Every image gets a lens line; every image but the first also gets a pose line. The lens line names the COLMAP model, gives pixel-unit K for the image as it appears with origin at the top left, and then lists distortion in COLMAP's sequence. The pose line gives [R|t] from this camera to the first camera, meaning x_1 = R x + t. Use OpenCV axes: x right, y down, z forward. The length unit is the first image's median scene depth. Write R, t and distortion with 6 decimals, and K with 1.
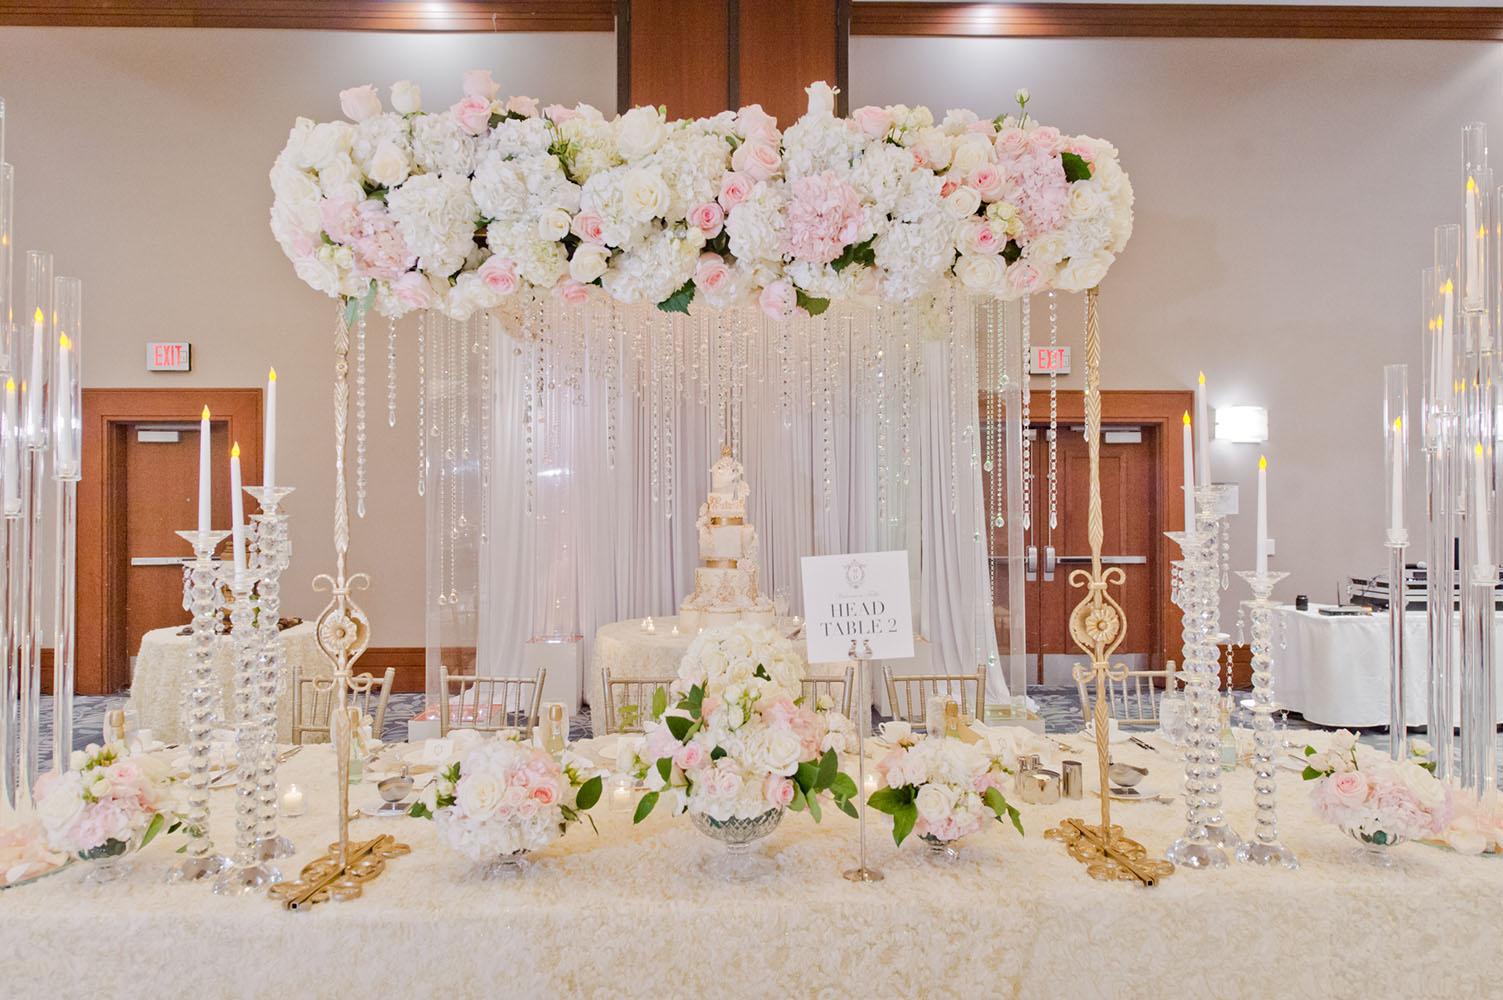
lens RADIAL K [[1038.9, 0, 751.7], [0, 1038.9, 501.0], [0, 0, 1]] dist [0.000276, 0.000031]
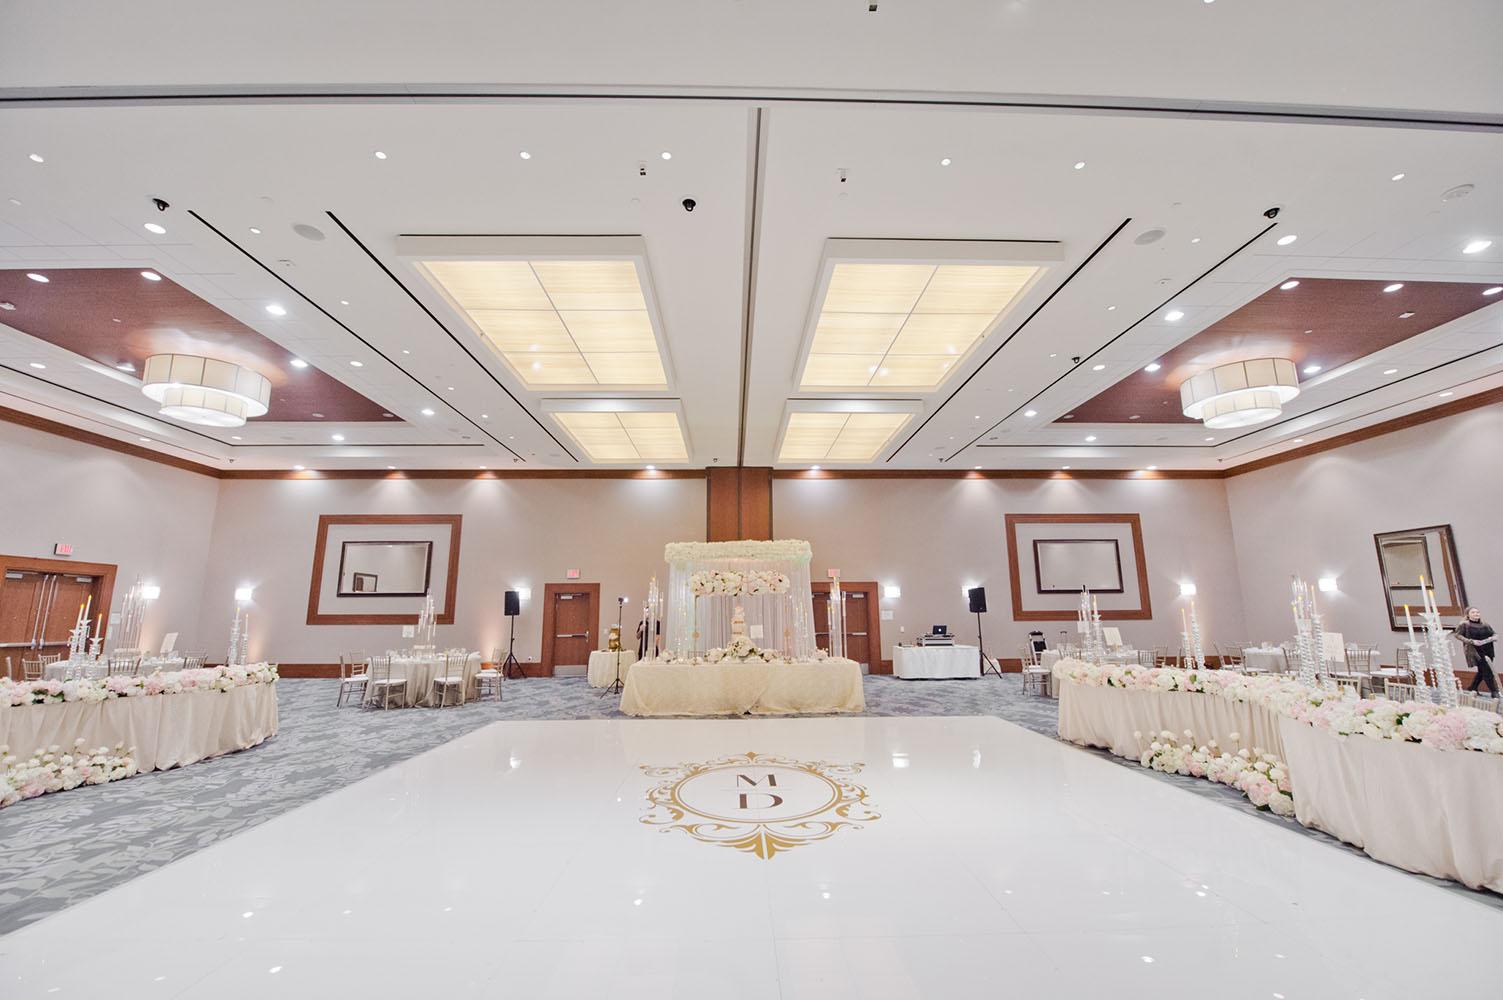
lens RADIAL K [[611.5, 0, 753.6], [0, 611.5, 500.4], [0, 0, 1]] dist [-0.016892, -0.001522]
pose [[0.999864, -0.000348, 0.016490, -0.001904], [0.003311, 0.983665, -0.179976, -0.017237], [-0.016158, 0.180006, 0.983533, -1.253003]]
